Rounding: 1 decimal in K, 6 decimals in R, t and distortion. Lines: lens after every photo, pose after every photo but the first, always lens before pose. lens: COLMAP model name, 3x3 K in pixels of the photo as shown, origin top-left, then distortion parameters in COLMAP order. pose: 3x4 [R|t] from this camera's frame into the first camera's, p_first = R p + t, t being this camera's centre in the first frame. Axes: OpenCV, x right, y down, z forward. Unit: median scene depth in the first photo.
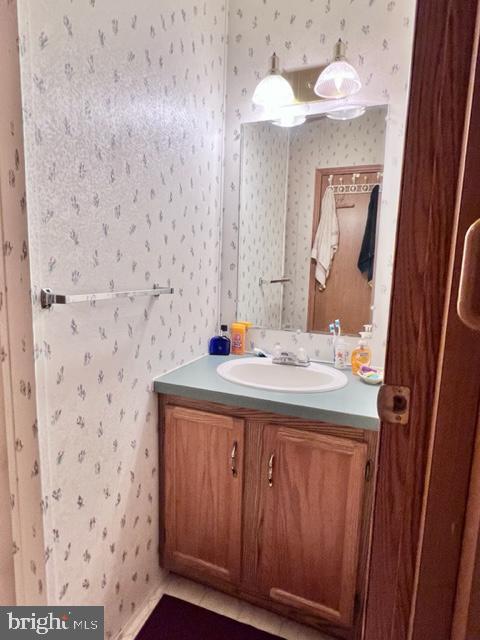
lens RADIAL K [[374.2, 0, 240.0], [0, 374.2, 320.0], [0, 0, 1]] dist [-0.001665, -0.000039]
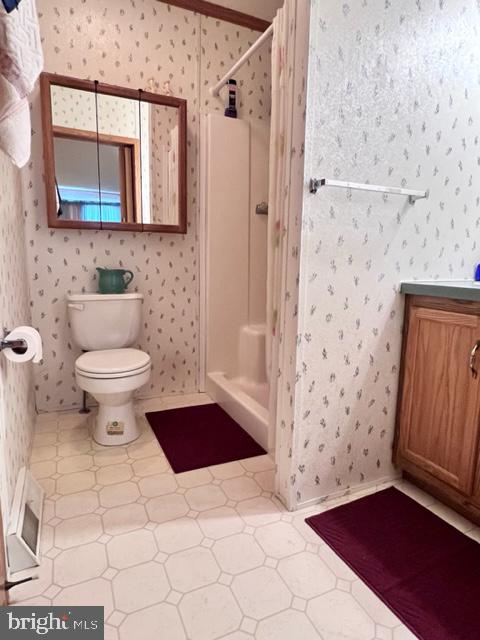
lens RADIAL K [[374.2, 0, 240.0], [0, 374.2, 320.0], [0, 0, 1]] dist [-0.001665, -0.000039]
pose [[0.728494, 0.088589, -0.679300, 0.208470], [-0.091814, 0.995283, 0.031334, 0.330068], [0.678872, 0.039542, 0.733192, -0.135746]]
